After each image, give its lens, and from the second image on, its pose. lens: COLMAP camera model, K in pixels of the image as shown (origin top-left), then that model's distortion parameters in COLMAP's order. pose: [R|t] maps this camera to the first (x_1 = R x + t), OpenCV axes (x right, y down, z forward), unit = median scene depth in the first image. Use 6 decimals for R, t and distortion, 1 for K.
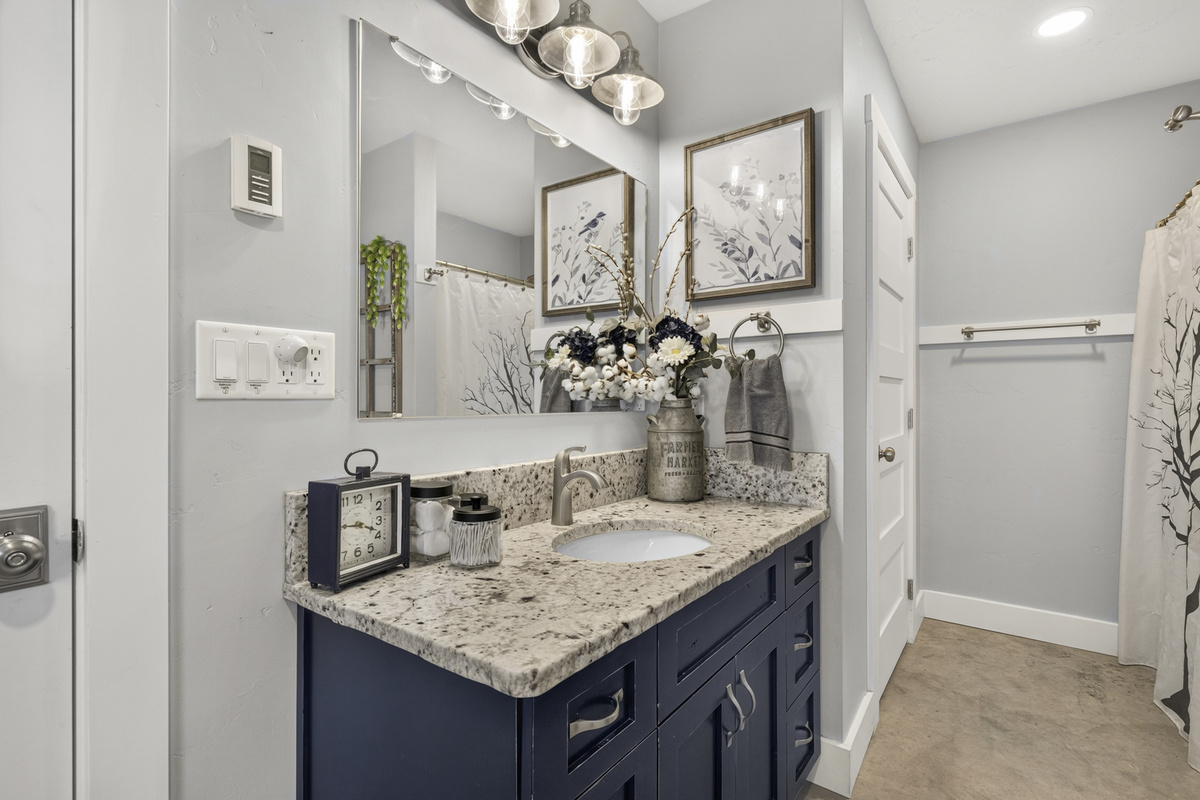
lens RADIAL K [[559.3, 0, 608.9], [0, 559.3, 396.3], [0, 0, 1]] dist [0.000518, -0.000373]
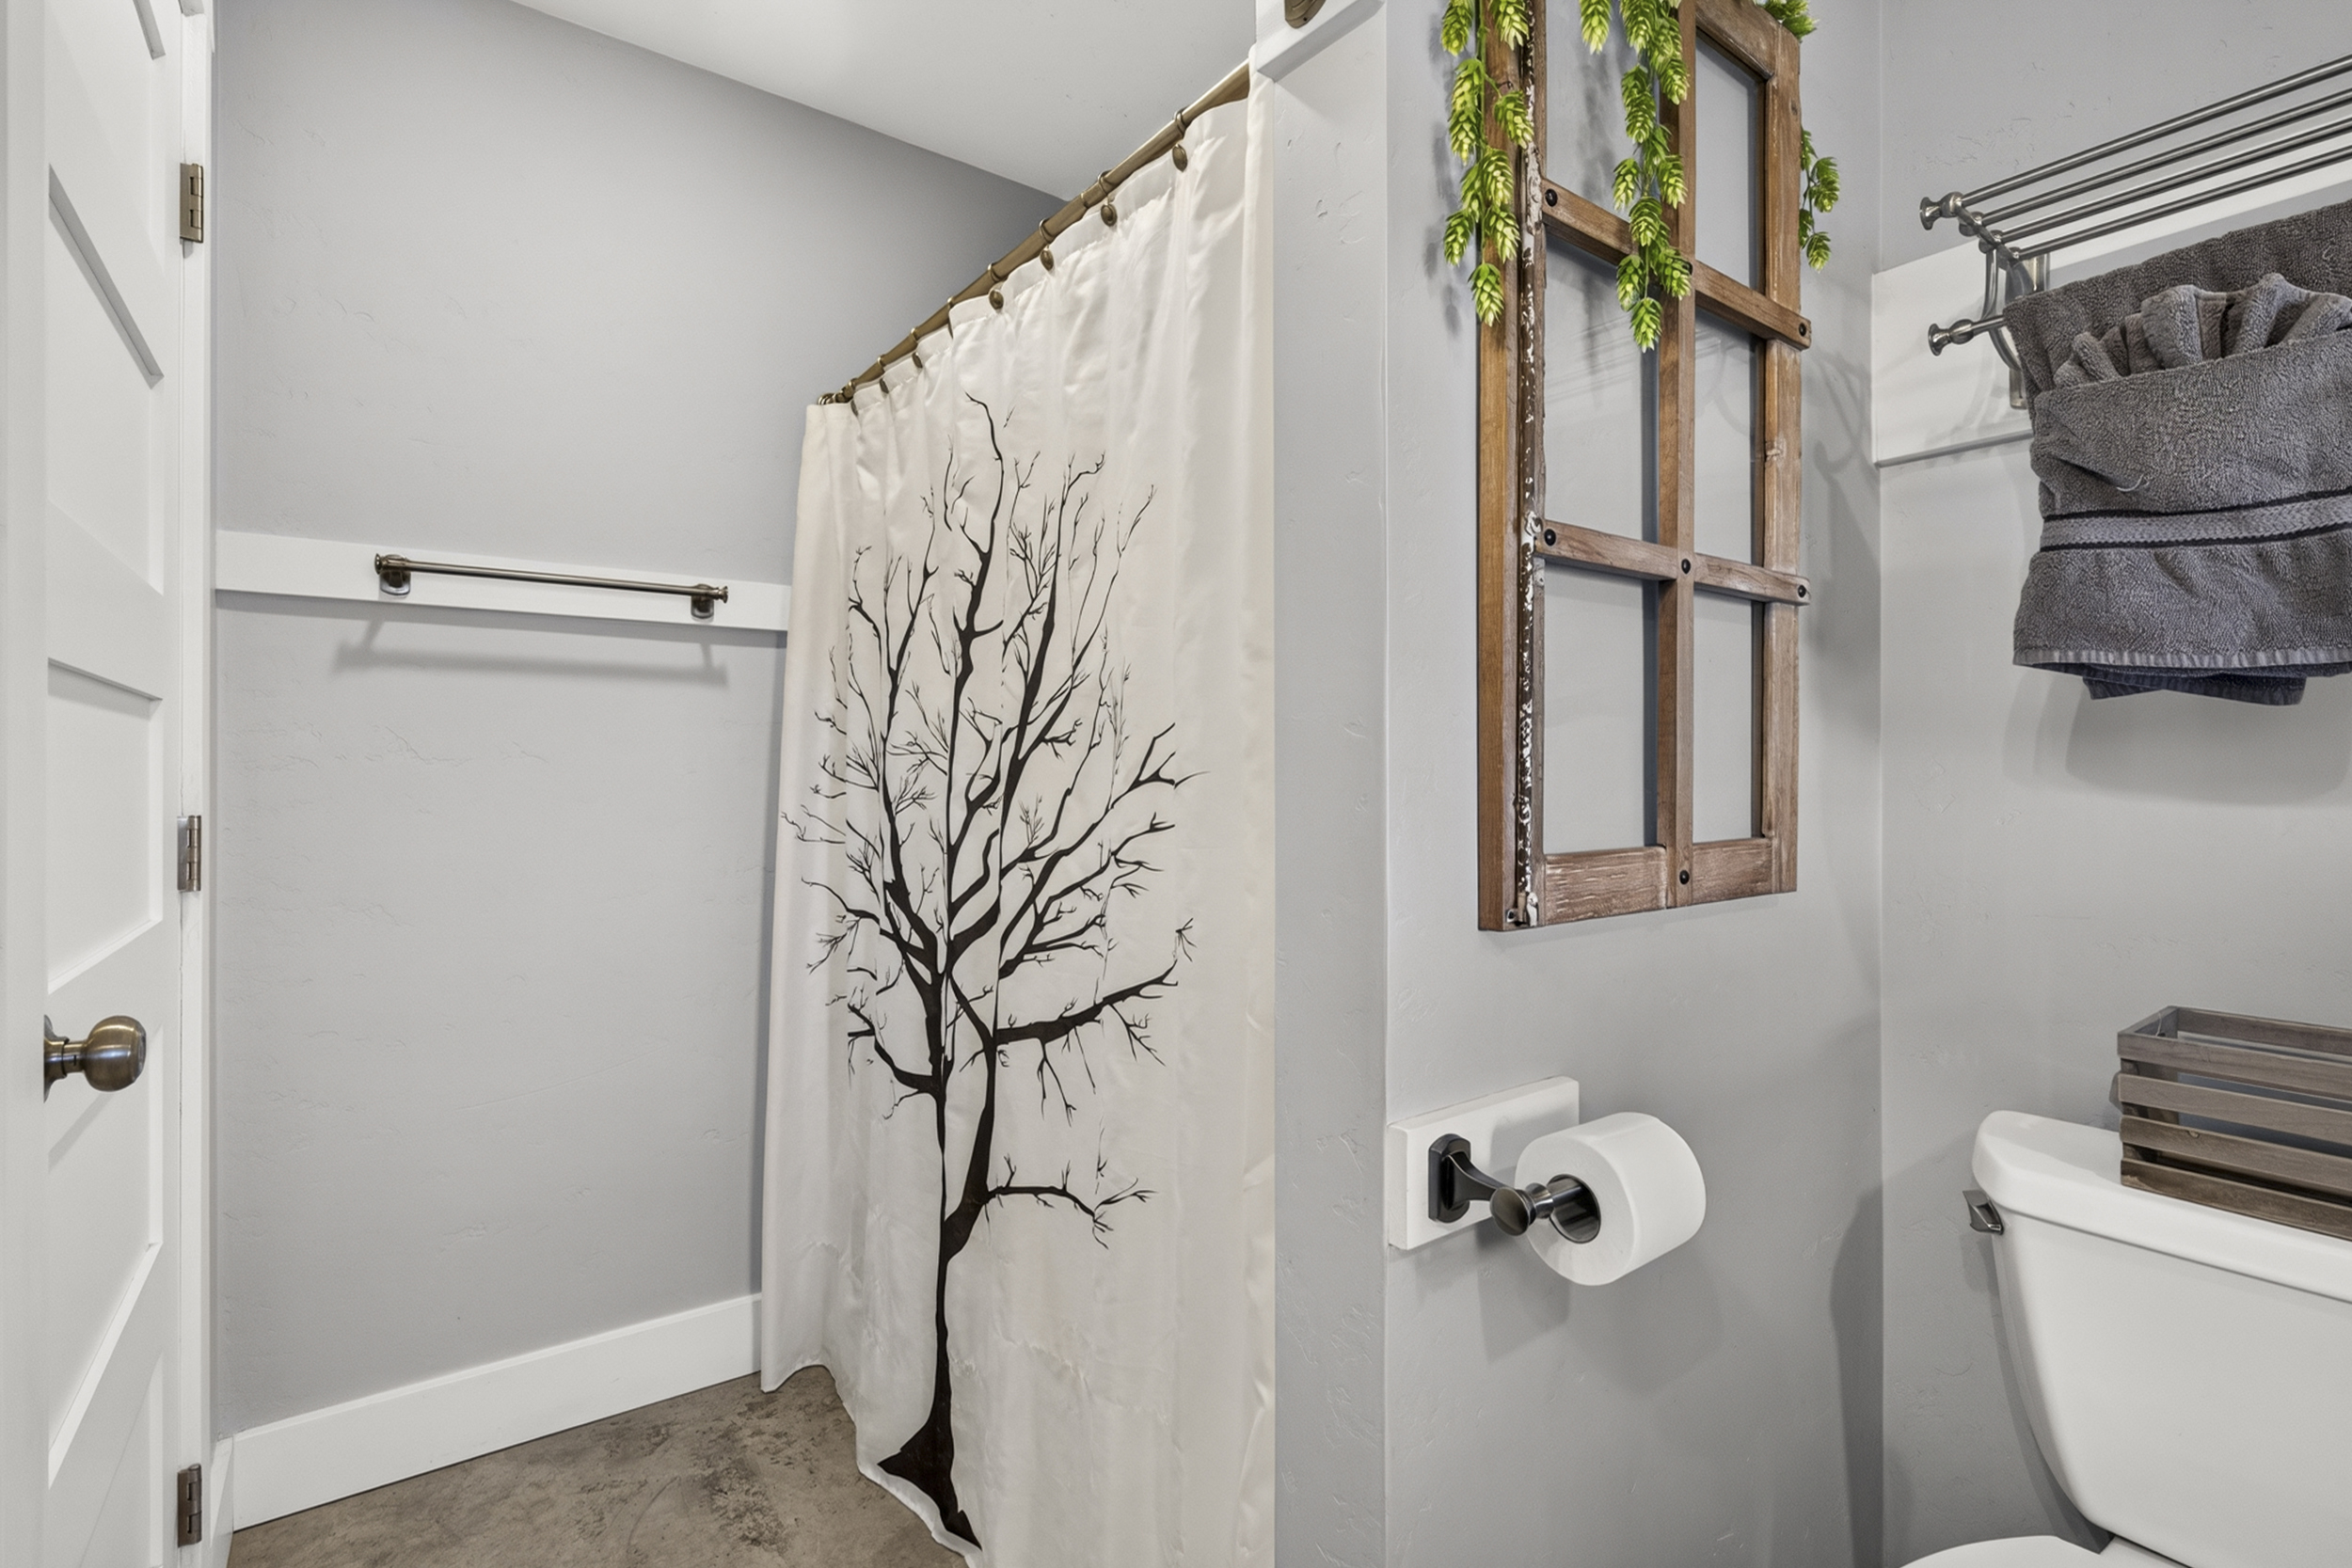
lens RADIAL K [[1091.6, 0, 1183.5], [0, 1091.6, 773.2], [0, 0, 1]] dist [0.004649, -0.000408]
pose [[0.300176, 0.003120, 0.953879, 0.237274], [0.000075, 0.999995, -0.003294, 0.006228], [-0.953884, 0.001061, 0.300174, 0.506457]]
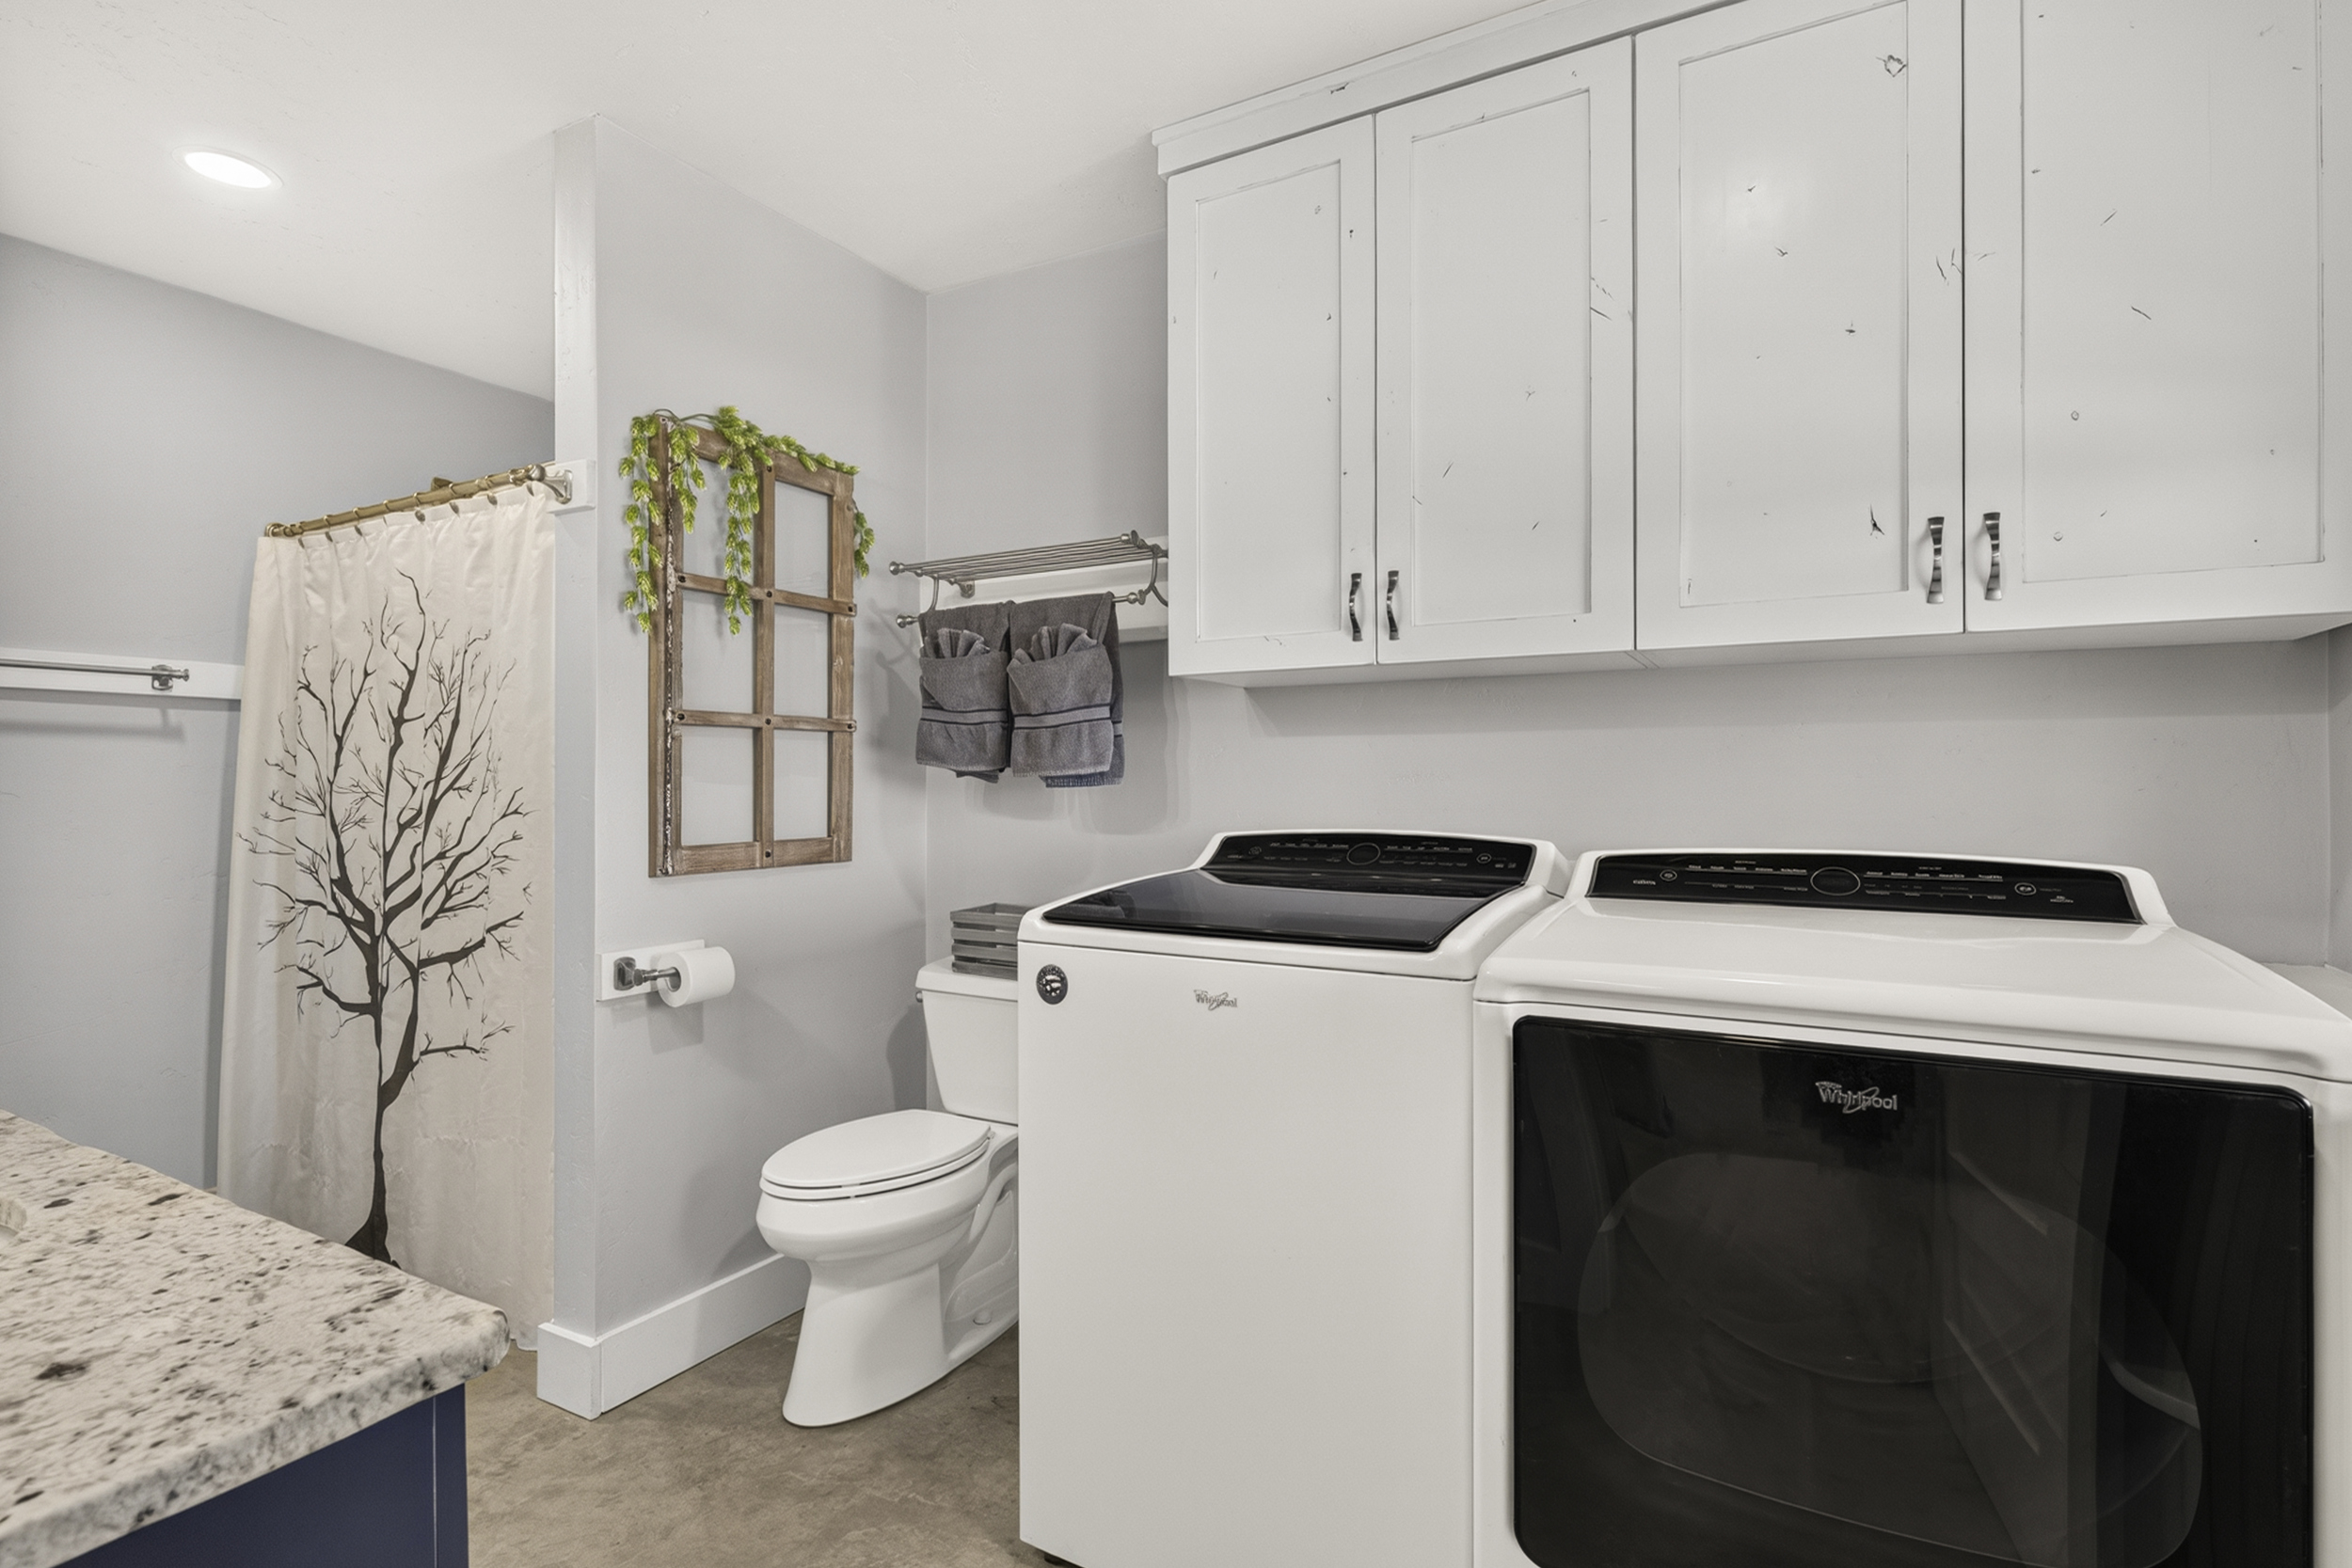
lens RADIAL K [[1110.7, 0, 1176.0], [0, 1110.7, 784.0], [0, 0, 1]] dist [0.012833, -0.000353]
pose [[-0.103168, 0.000899, 0.994664, -0.440002], [-0.000855, 0.999999, -0.000992, -0.022361], [-0.994664, -0.000953, -0.103167, 0.128999]]
